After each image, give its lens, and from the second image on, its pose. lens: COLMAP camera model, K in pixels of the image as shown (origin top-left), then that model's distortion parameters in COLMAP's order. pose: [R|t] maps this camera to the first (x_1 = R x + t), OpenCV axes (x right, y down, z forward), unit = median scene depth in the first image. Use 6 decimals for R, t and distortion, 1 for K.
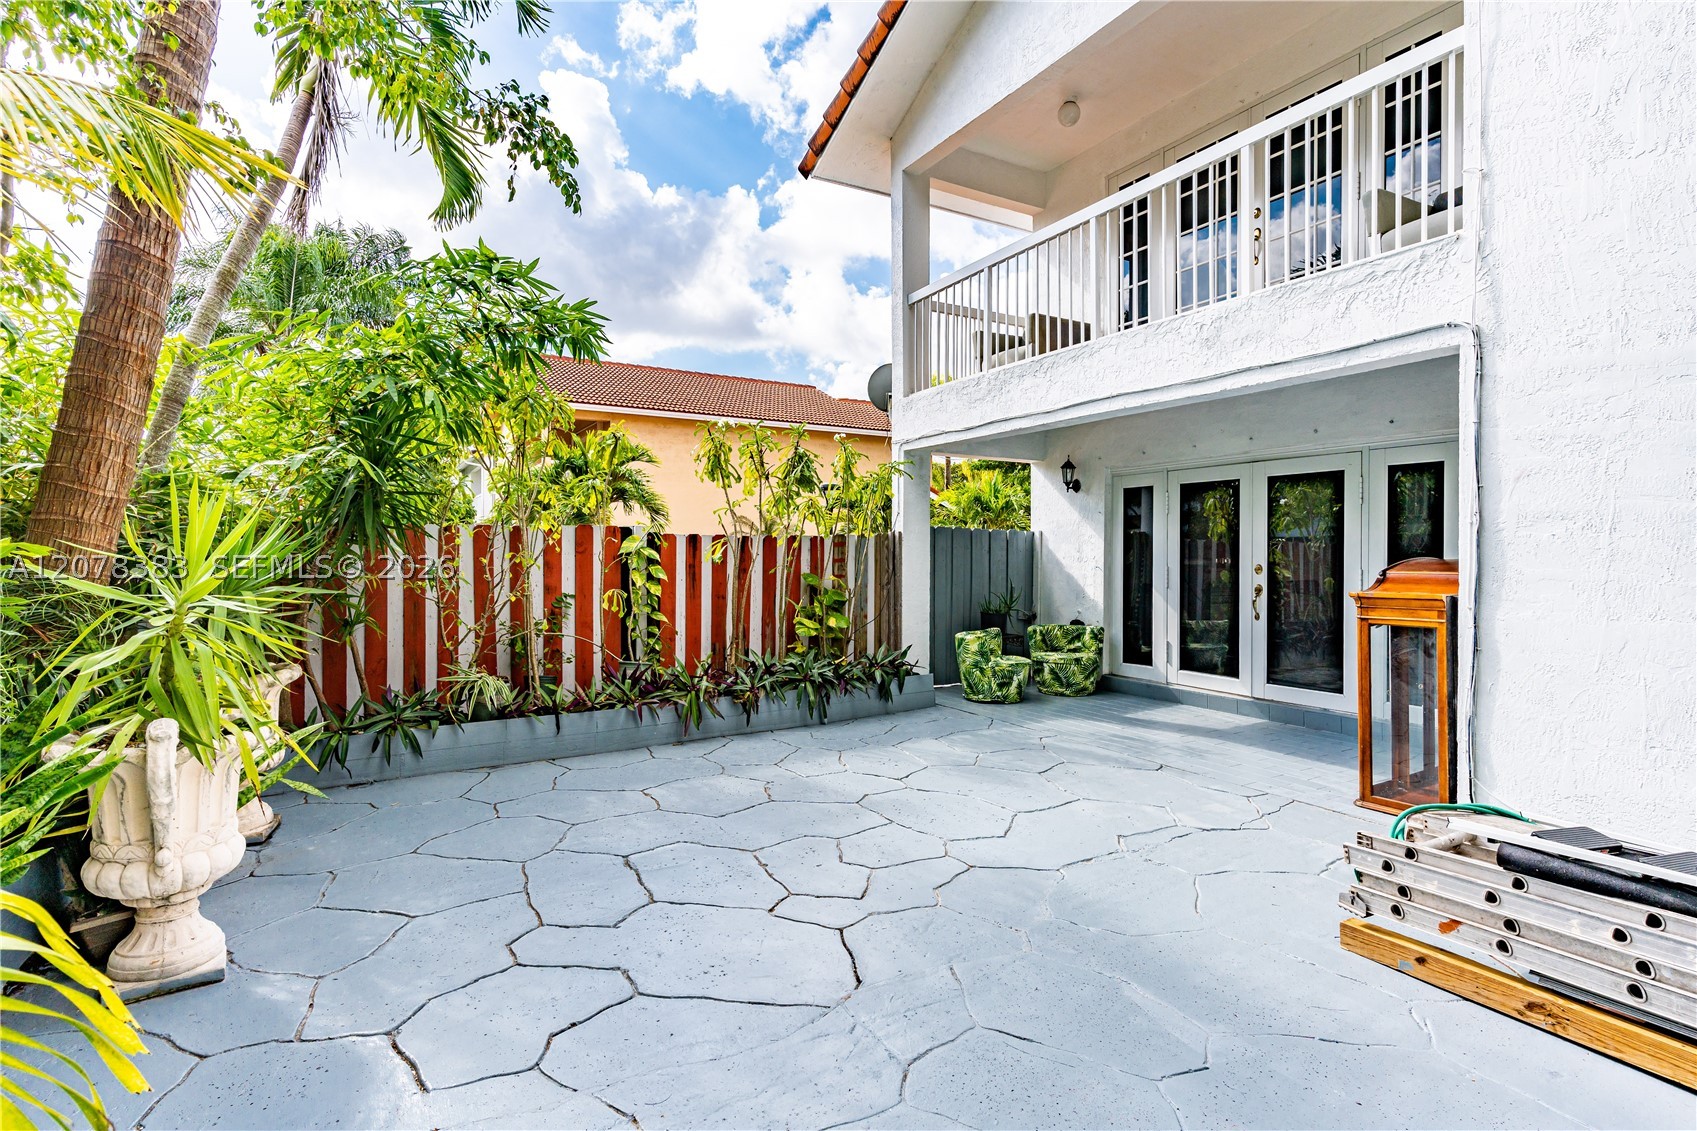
lens RADIAL K [[806.9, 0, 836.4], [0, 806.9, 564.1], [0, 0, 1]] dist [0.005845, -0.000986]
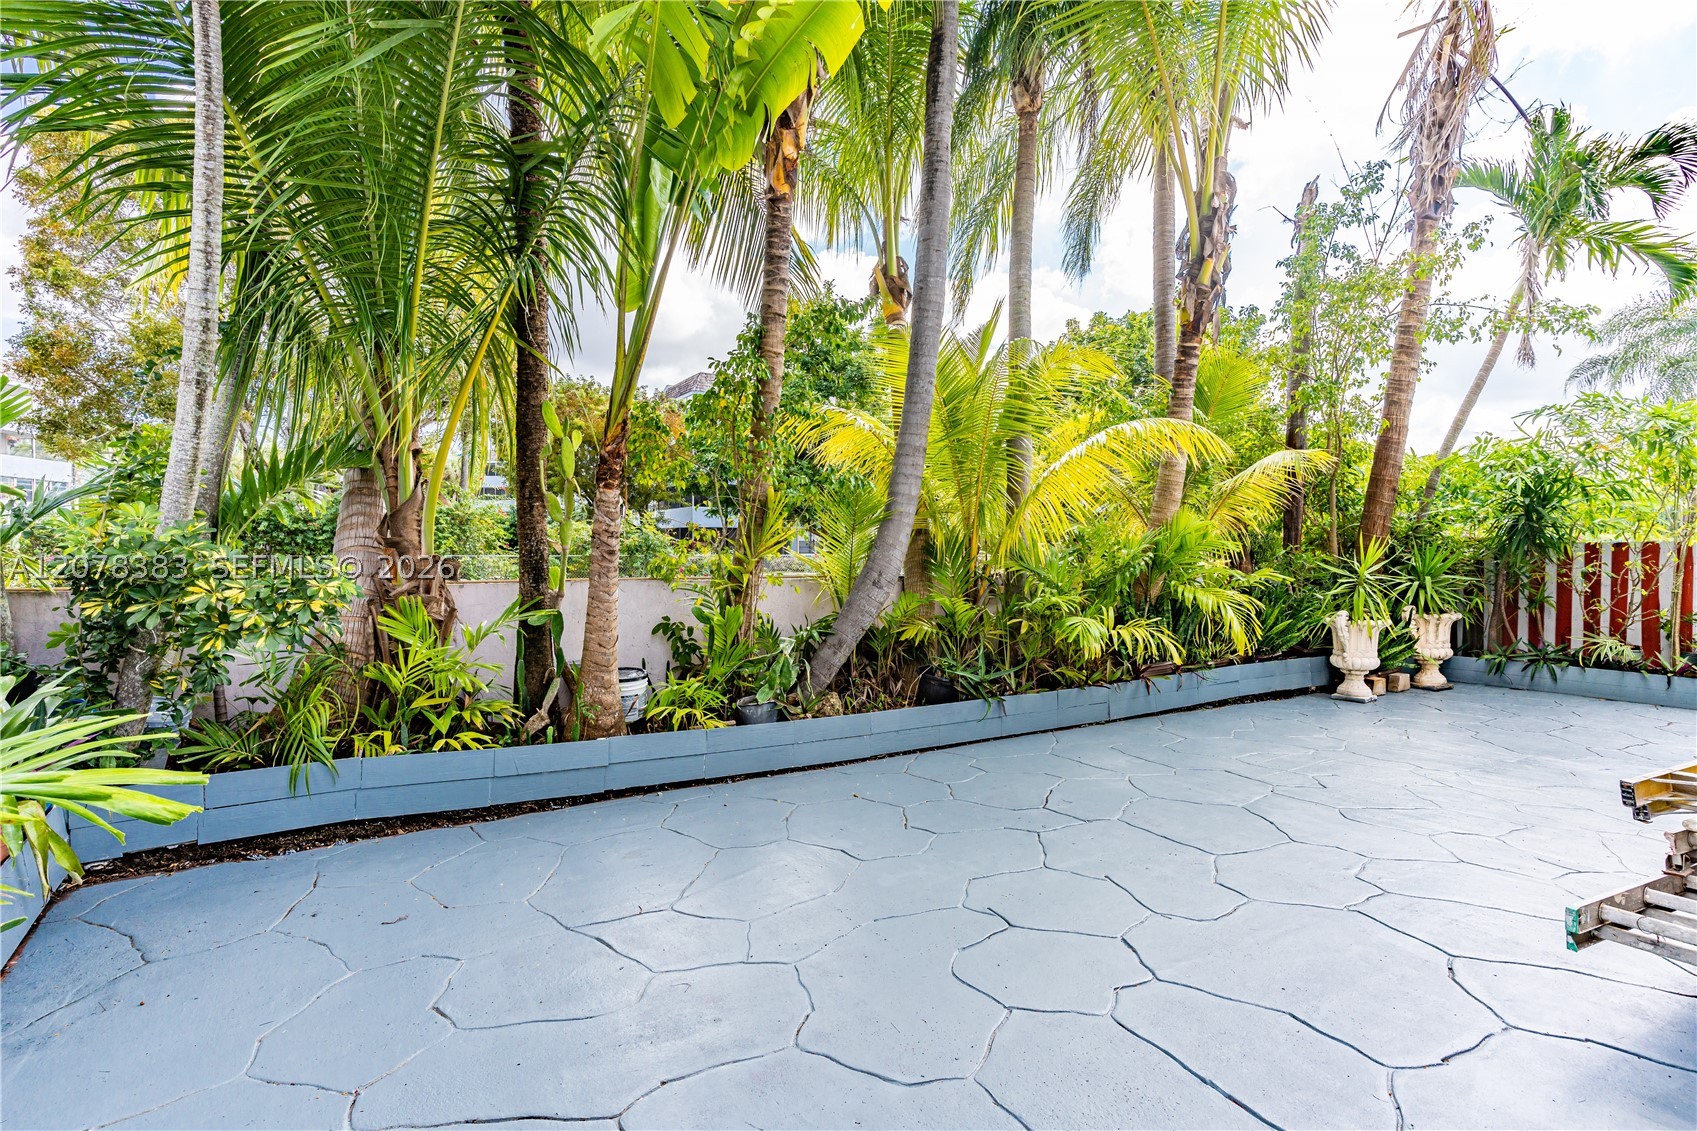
lens RADIAL K [[806.9, 0, 849.7], [0, 806.9, 558.7], [0, 0, 1]] dist [0.005845, -0.000986]
pose [[0.004239, 0.005539, -0.999976, 0.898166], [-0.021964, 0.999744, 0.005444, 0.005672], [0.999750, 0.021940, 0.004360, -0.365984]]
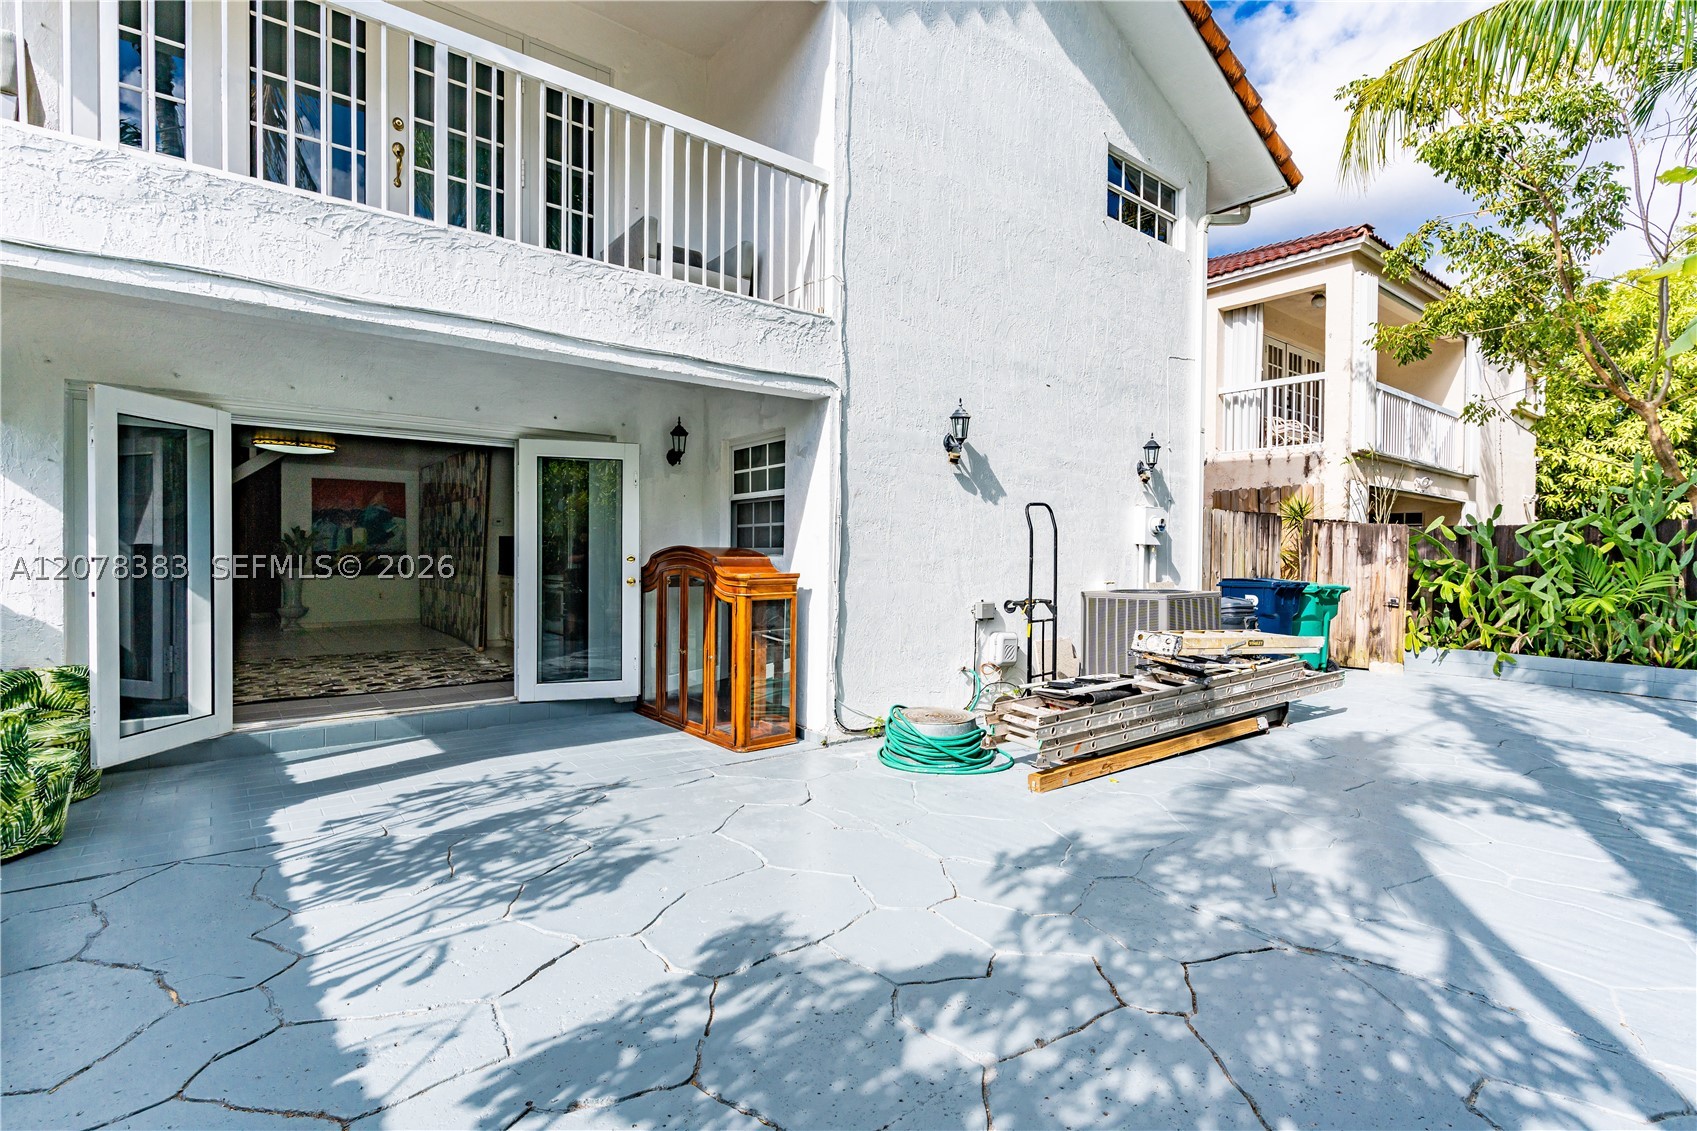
lens RADIAL K [[806.9, 0, 857.1], [0, 806.9, 564.5], [0, 0, 1]] dist [0.005845, -0.000986]
pose [[-0.152695, -0.017374, 0.988121, -0.395722], [0.003891, 0.999827, 0.018181, -0.001154], [-0.988266, 0.006621, -0.152601, 0.721718]]
